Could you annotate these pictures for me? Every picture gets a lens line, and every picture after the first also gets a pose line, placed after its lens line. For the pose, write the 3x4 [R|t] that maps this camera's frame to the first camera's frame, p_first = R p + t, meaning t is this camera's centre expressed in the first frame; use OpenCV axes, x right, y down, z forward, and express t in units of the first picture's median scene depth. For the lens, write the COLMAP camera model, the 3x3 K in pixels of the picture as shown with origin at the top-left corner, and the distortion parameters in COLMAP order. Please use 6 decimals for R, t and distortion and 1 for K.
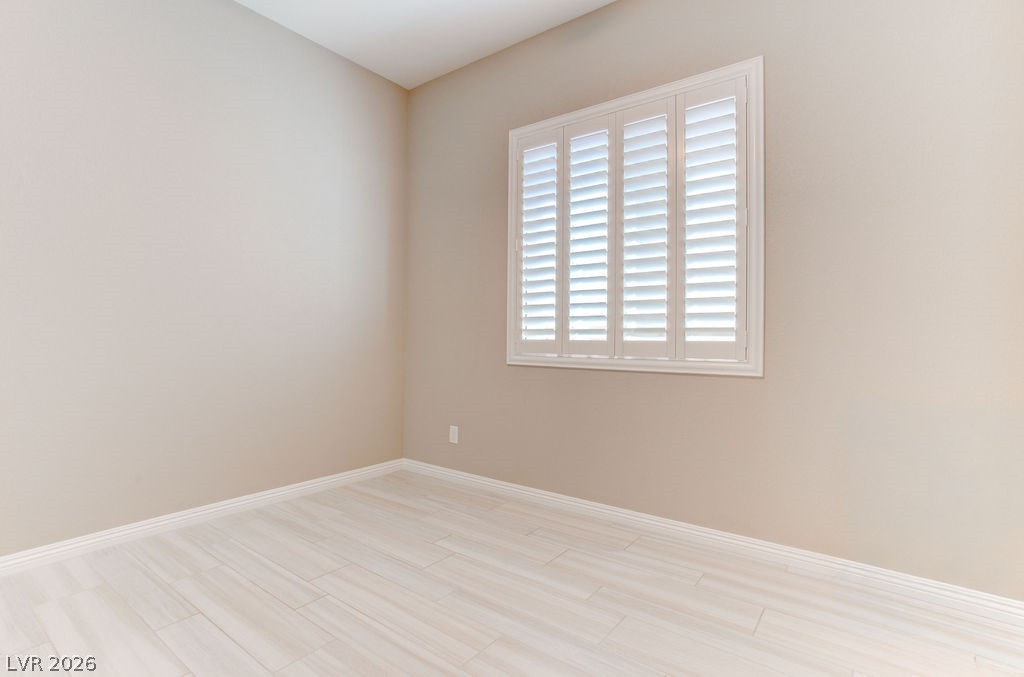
lens RADIAL K [[495.6, 0, 513.7], [0, 495.6, 331.6], [0, 0, 1]] dist [-0.031944, 0.005949]
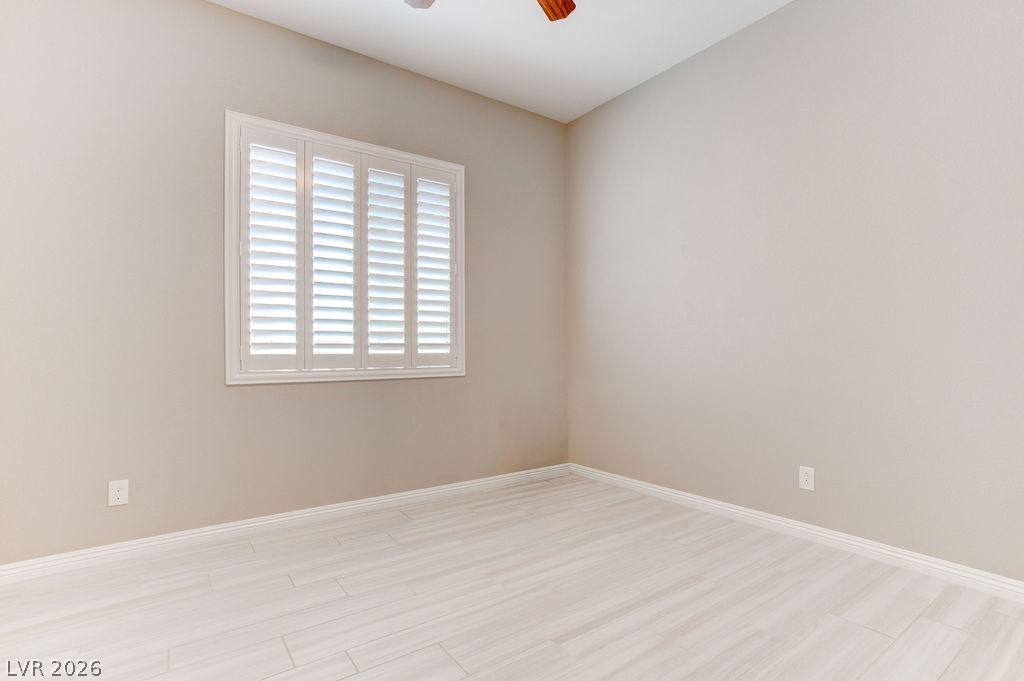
lens RADIAL K [[495.6, 0, 509.9], [0, 495.6, 350.1], [0, 0, 1]] dist [-0.031944, 0.005949]
pose [[0.308395, -0.008951, 0.951216, -0.777779], [-0.002126, 0.999947, 0.010099, -0.003221], [-0.951256, -0.005137, 0.308359, 0.321562]]
